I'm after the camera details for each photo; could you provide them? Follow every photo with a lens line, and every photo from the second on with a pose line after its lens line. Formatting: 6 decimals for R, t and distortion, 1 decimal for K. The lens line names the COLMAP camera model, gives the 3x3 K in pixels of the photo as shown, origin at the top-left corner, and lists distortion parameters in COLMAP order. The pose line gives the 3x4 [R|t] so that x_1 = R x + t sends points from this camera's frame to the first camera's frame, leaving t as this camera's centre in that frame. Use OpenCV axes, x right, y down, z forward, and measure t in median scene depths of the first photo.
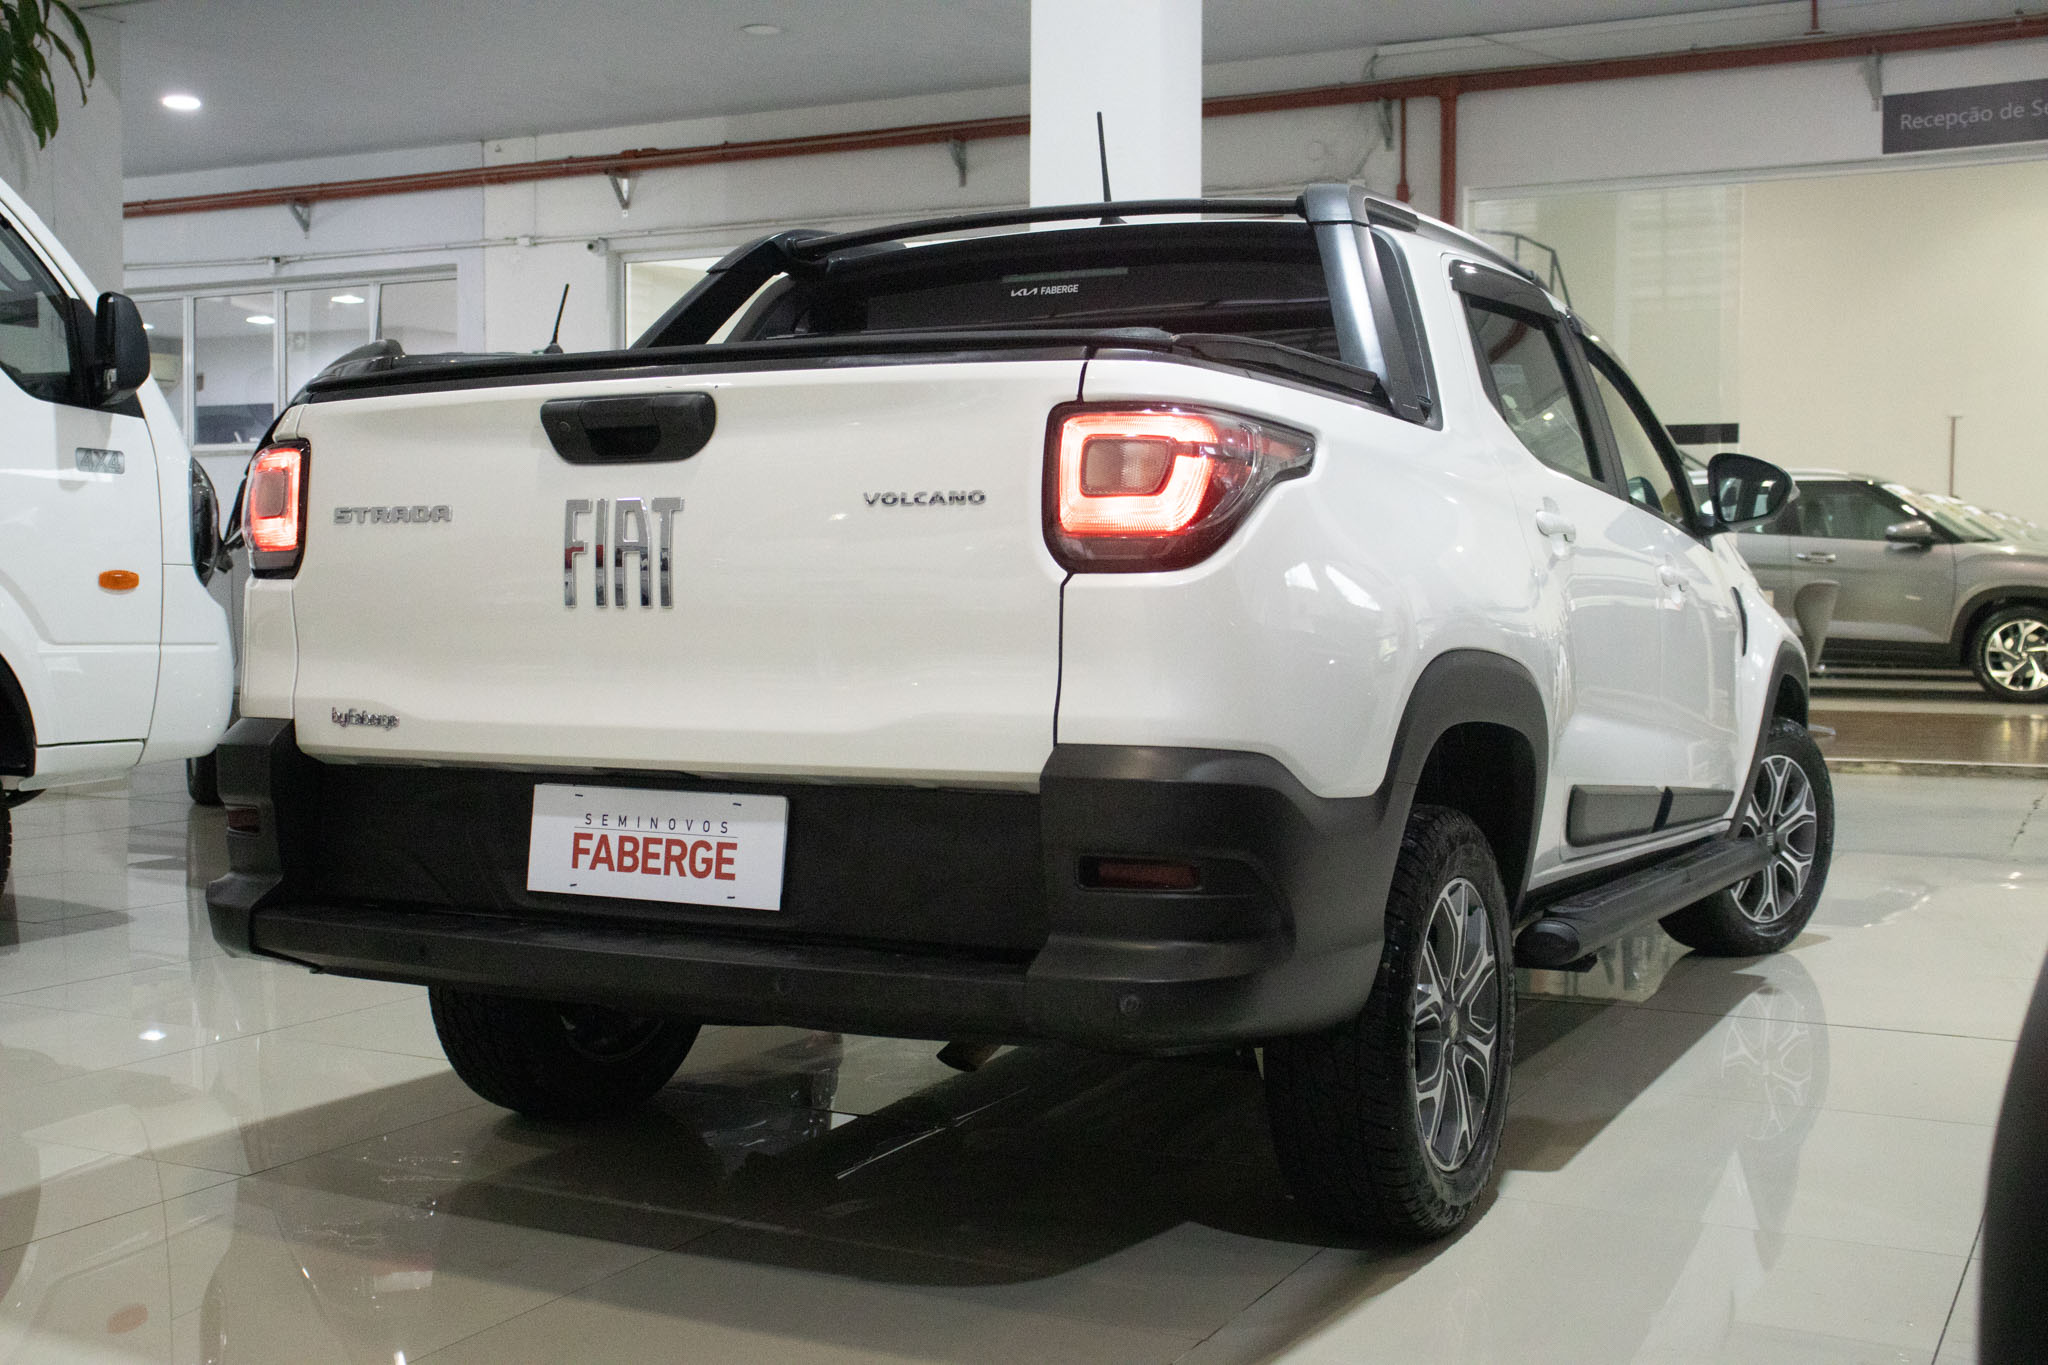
lens RADIAL K [[2299.2, 0, 1011.6], [0, 2299.2, 683.5], [0, 0, 1]] dist [0.010739, 0.000000]
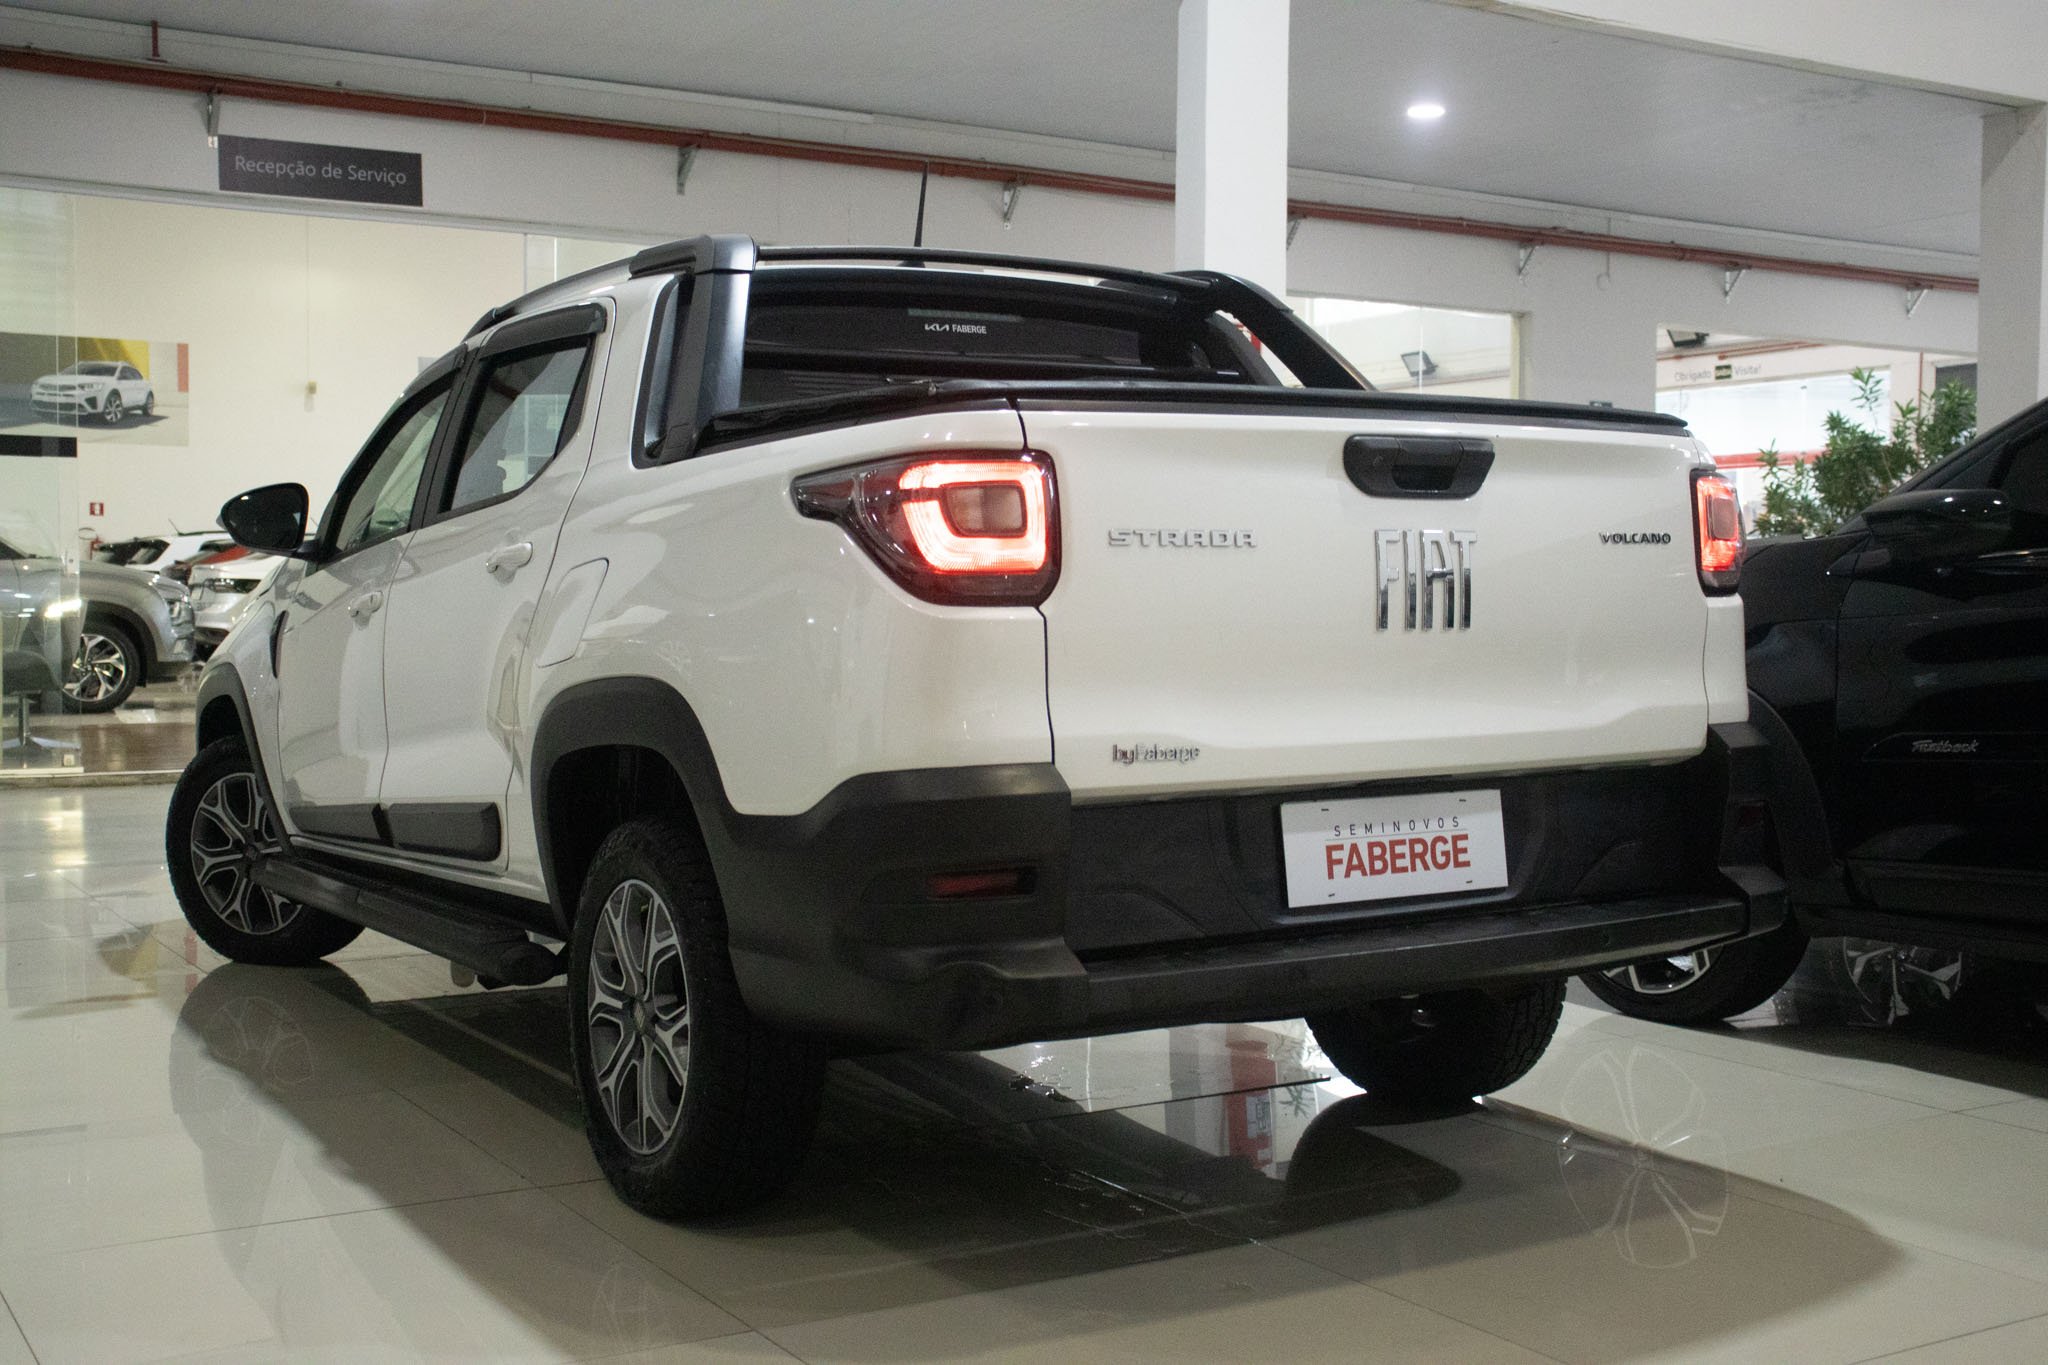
lens RADIAL K [[2250.2, 0, 1026.5], [0, 2250.2, 688.0], [0, 0, 1]] dist [0.001608, 0.000000]
pose [[0.503204, -0.039821, 0.863250, -1.162847], [0.042362, 0.998873, 0.021384, -0.035267], [-0.863129, 0.025808, 0.504324, 0.609427]]
